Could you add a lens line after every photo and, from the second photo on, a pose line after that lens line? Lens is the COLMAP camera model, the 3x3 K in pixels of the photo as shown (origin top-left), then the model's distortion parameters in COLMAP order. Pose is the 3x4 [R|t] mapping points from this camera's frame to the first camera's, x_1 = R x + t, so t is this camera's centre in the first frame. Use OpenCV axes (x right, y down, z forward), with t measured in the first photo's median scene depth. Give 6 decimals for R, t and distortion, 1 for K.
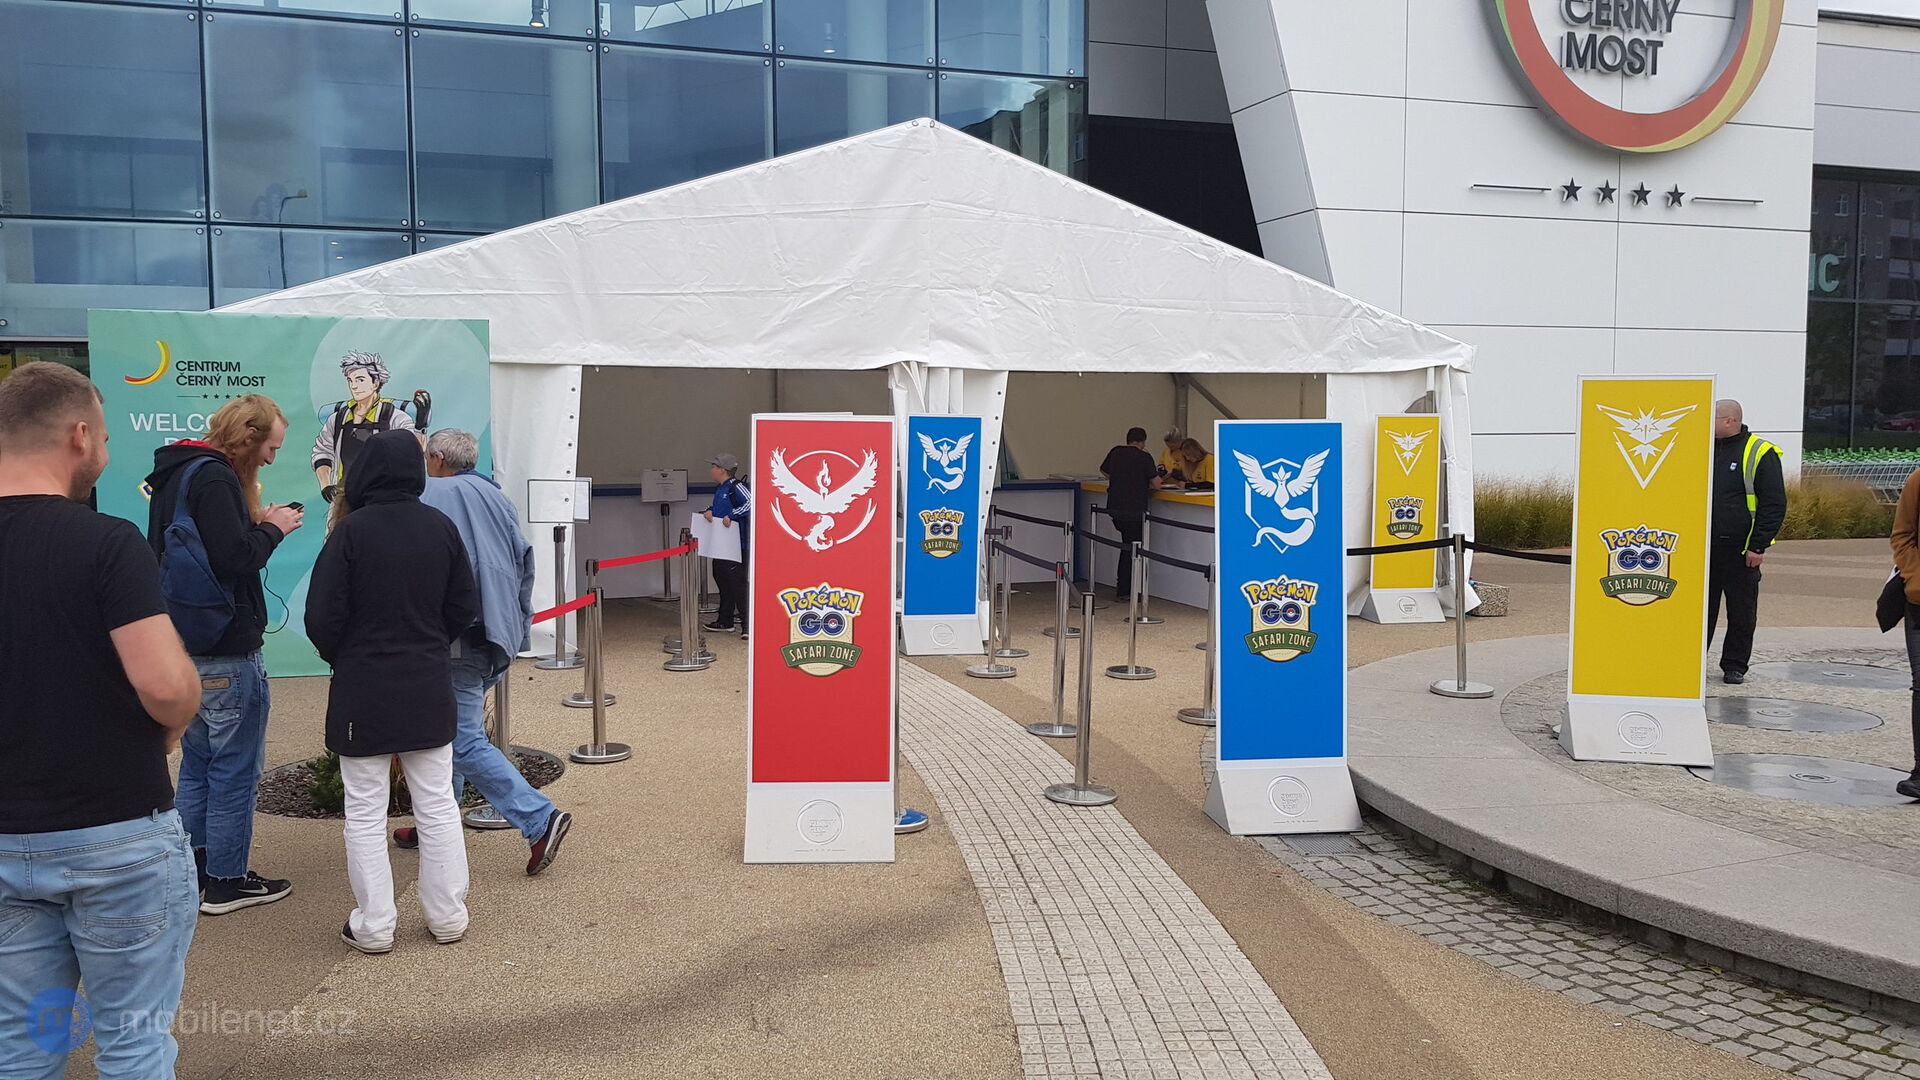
lens RADIAL K [[1500.7, 0, 887.9], [0, 1500.7, 550.6], [0, 0, 1]] dist [0.057379, -0.110403]
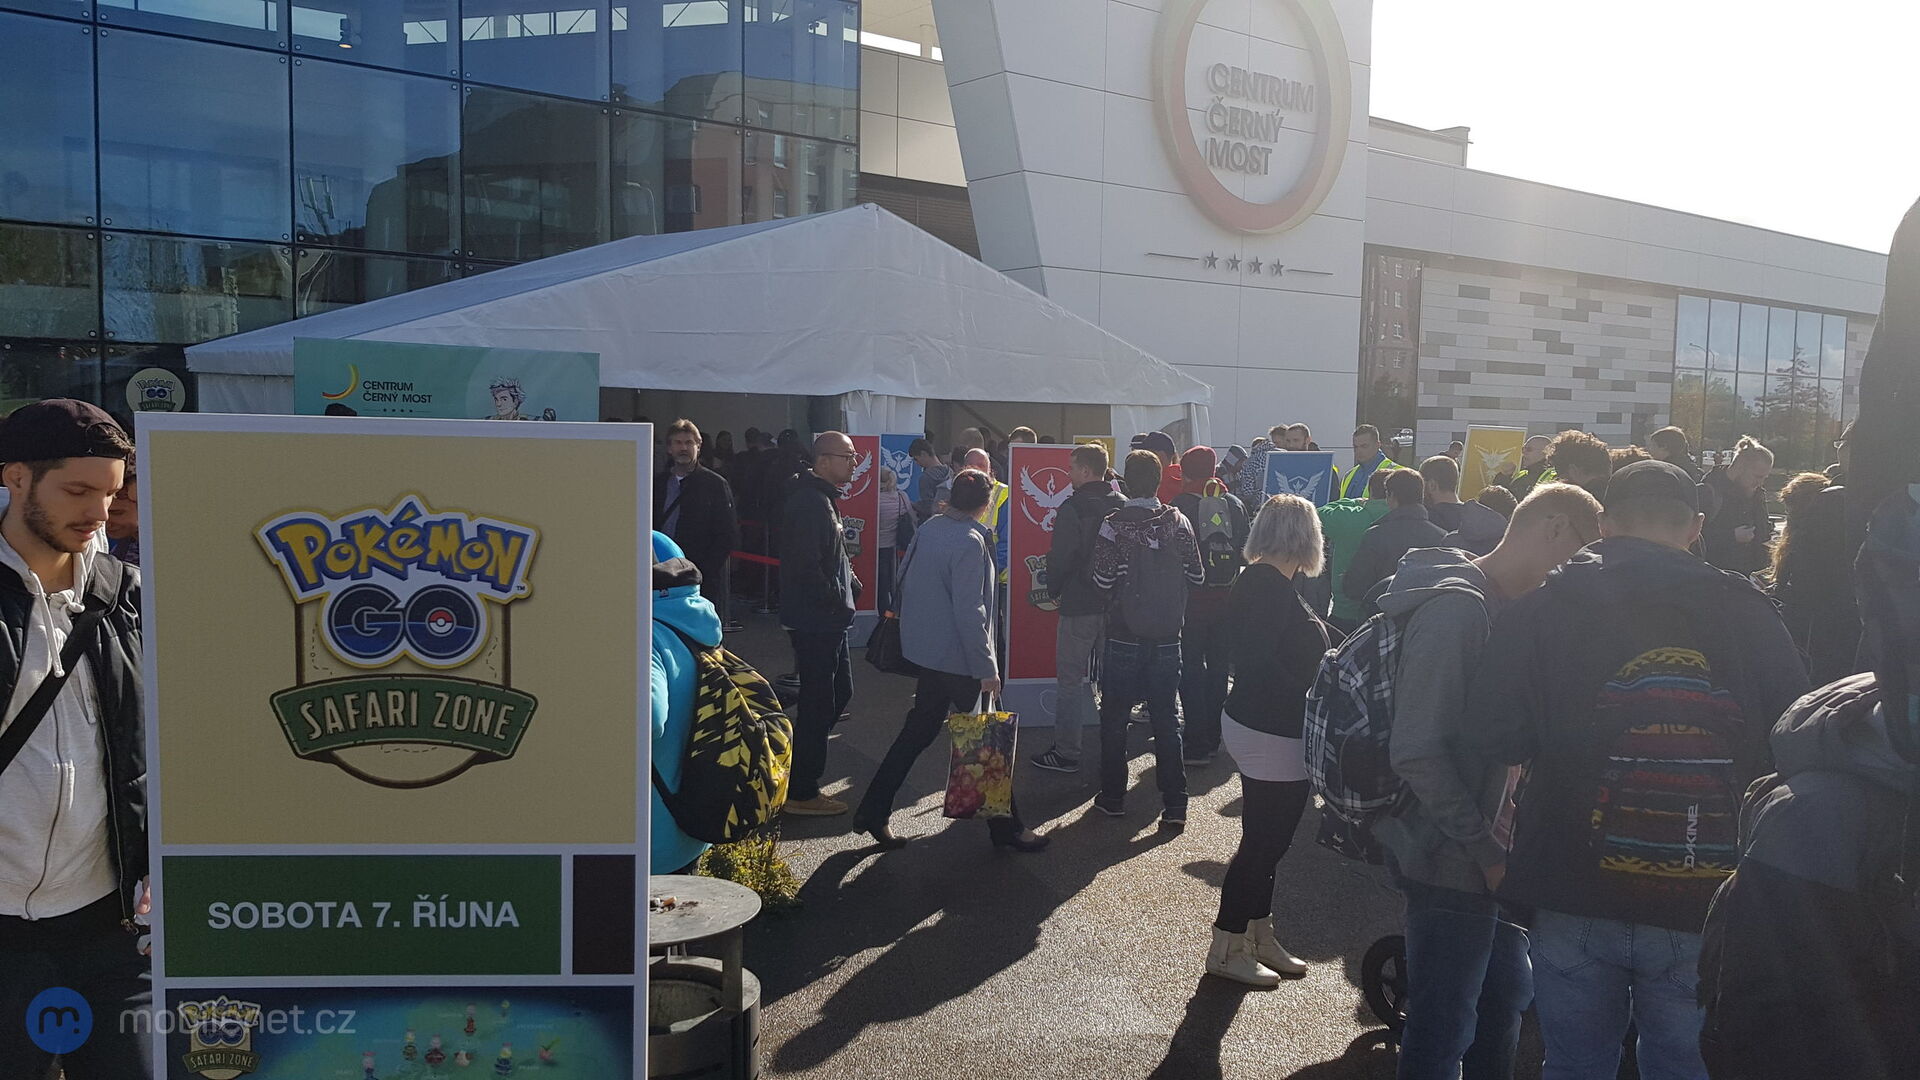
lens RADIAL K [[1500.7, 0, 887.9], [0, 1500.7, 550.6], [0, 0, 1]] dist [0.057379, -0.110403]
pose [[0.949244, -0.005788, 0.314488, -0.219321], [0.004803, 0.999981, 0.003905, 0.004169], [-0.314505, -0.002197, 0.949253, -0.139036]]
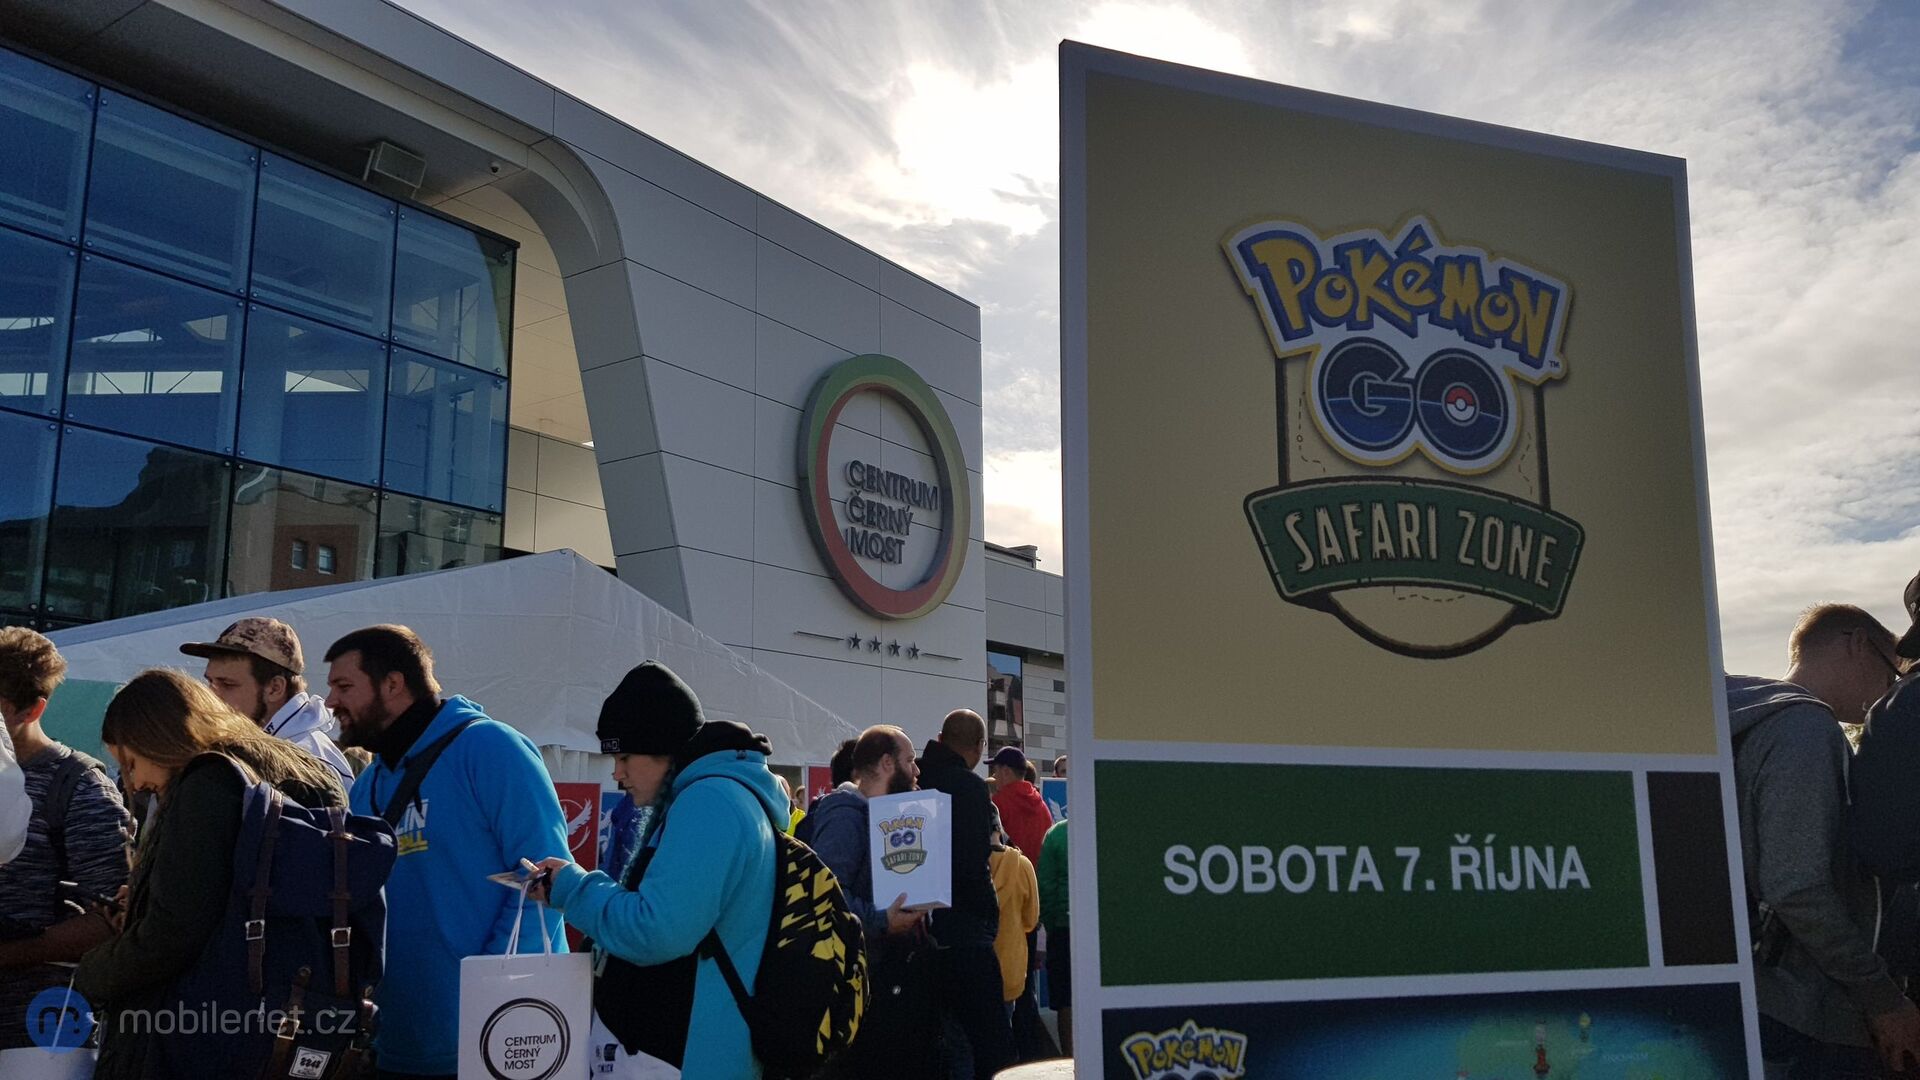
lens RADIAL K [[1500.7, 0, 887.9], [0, 1500.7, 550.6], [0, 0, 1]] dist [0.057379, -0.110403]
pose [[0.824156, 0.110545, 0.555470, -0.267591], [0.045543, 0.964656, -0.259549, 0.028718], [-0.564529, 0.239206, 0.789992, -0.078209]]
